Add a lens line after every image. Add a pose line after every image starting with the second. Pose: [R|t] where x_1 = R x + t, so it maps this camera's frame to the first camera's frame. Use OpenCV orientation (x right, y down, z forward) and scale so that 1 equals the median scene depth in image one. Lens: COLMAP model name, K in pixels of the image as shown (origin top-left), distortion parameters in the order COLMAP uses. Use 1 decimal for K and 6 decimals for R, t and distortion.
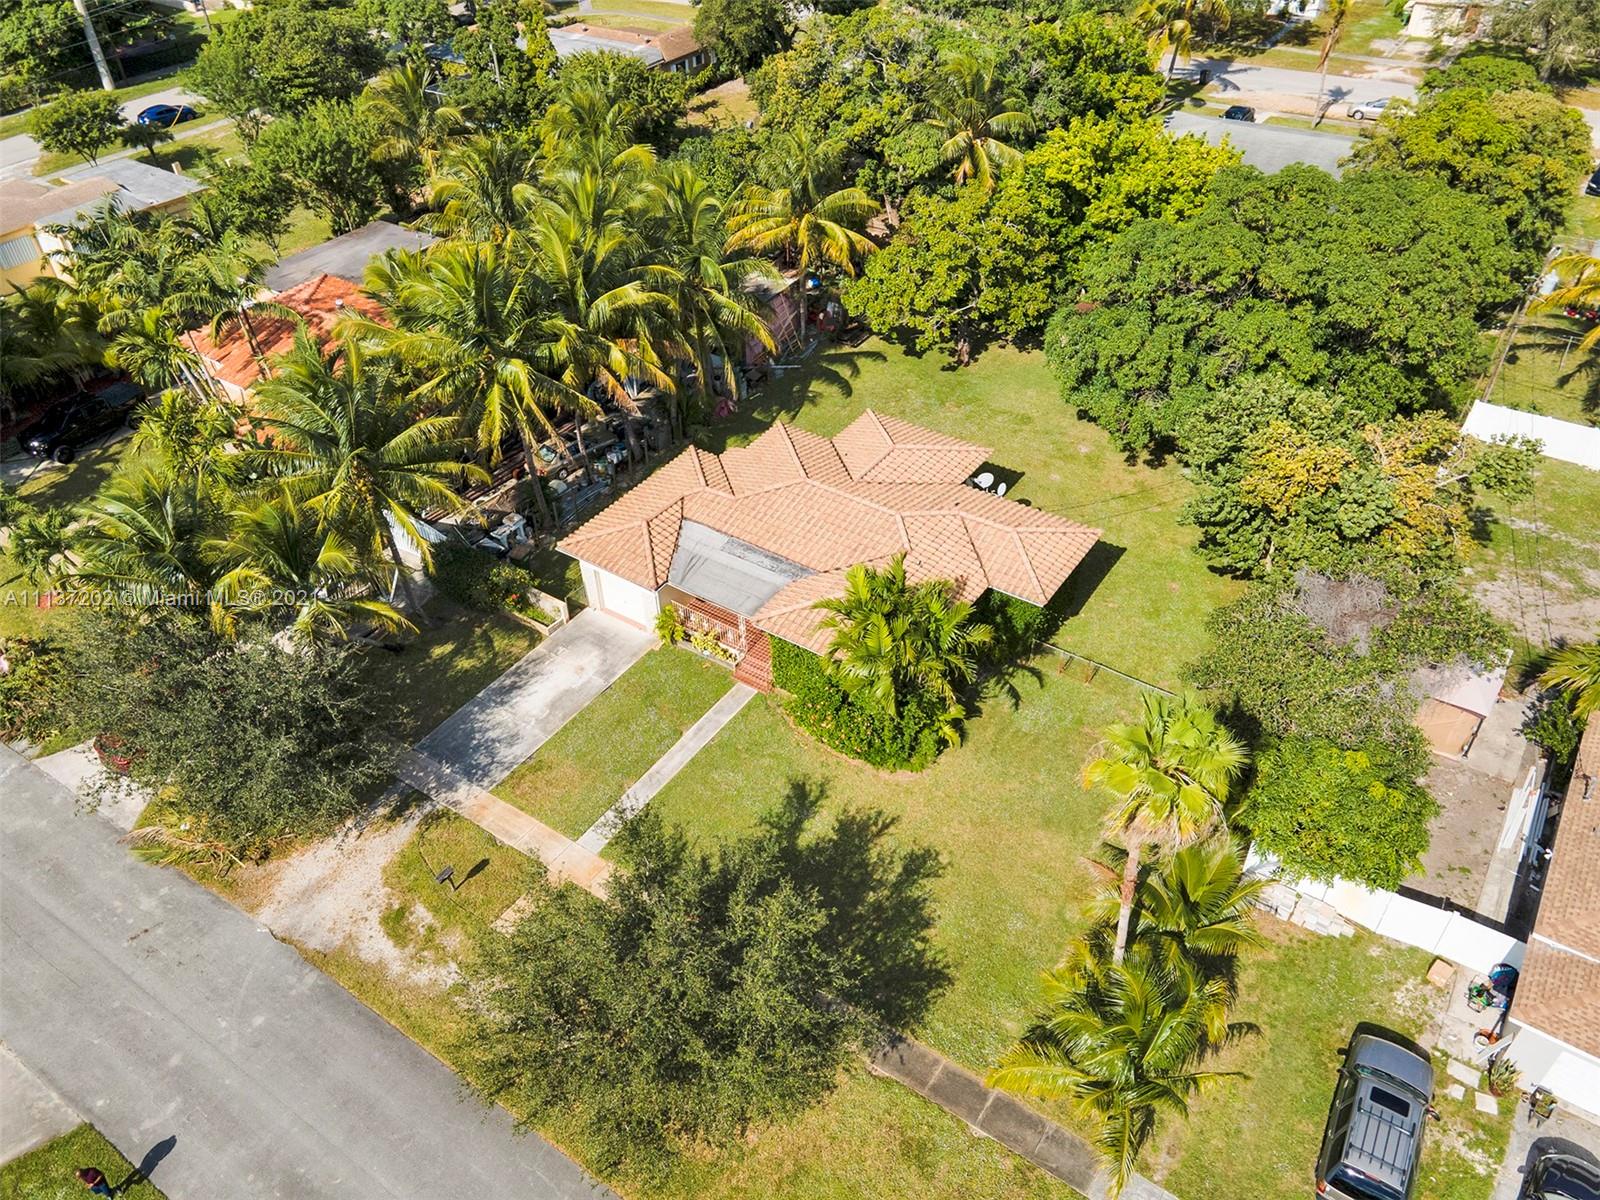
lens RADIAL K [[1172.0, 0, 800.0], [0, 1172.0, 600.0], [0, 0, 1]] dist [0.039725, 0.006755]
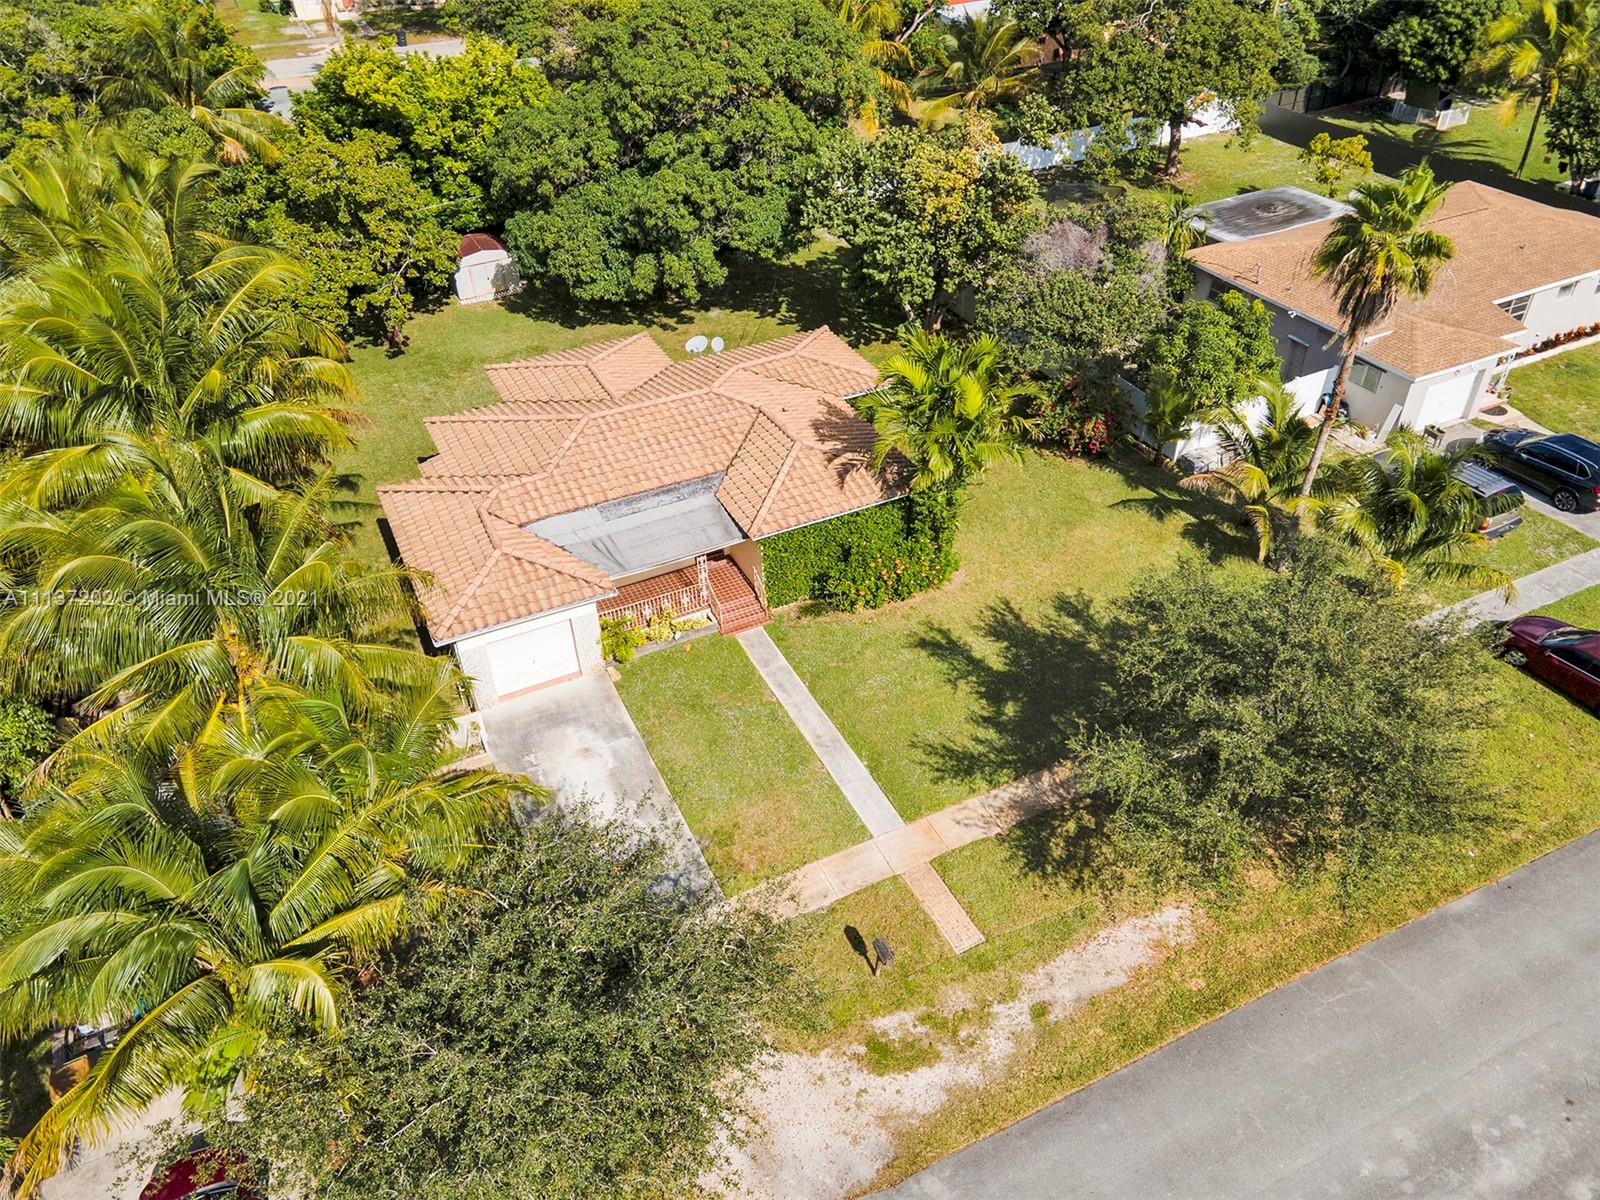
lens RADIAL K [[1188.9, 0, 800.0], [0, 1188.9, 600.0], [0, 0, 1]] dist [0.024755, 0.013118]
pose [[0.494882, -0.514162, 0.700520, -0.589353], [0.568226, 0.801395, 0.186778, -0.075649], [-0.657427, 0.305620, 0.688756, 0.403655]]
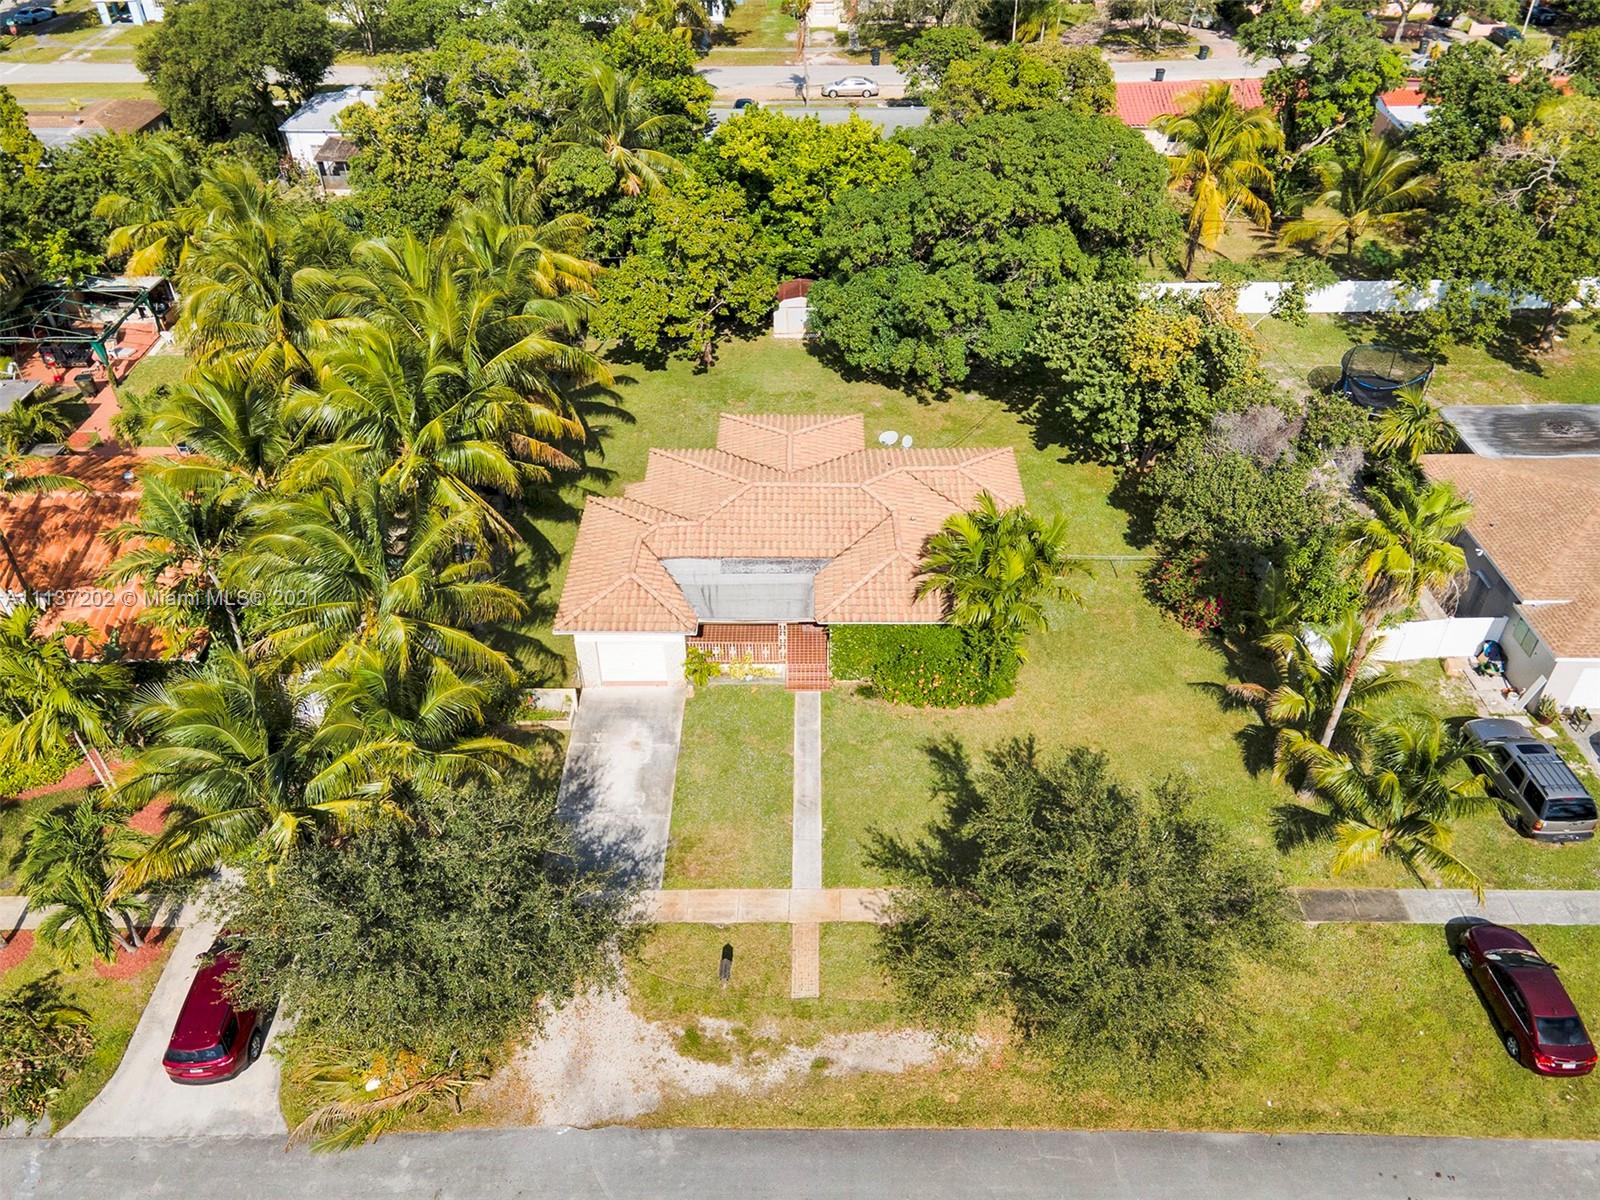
lens RADIAL K [[1236.1, 0, 792.6], [0, 1236.1, 591.3], [0, 0, 1]] dist [0.033395, 0.004786]
pose [[0.829109, -0.322770, 0.456507, -0.495701], [0.346731, 0.937383, 0.033035, -0.042797], [-0.438584, 0.130896, 0.889106, 0.081194]]
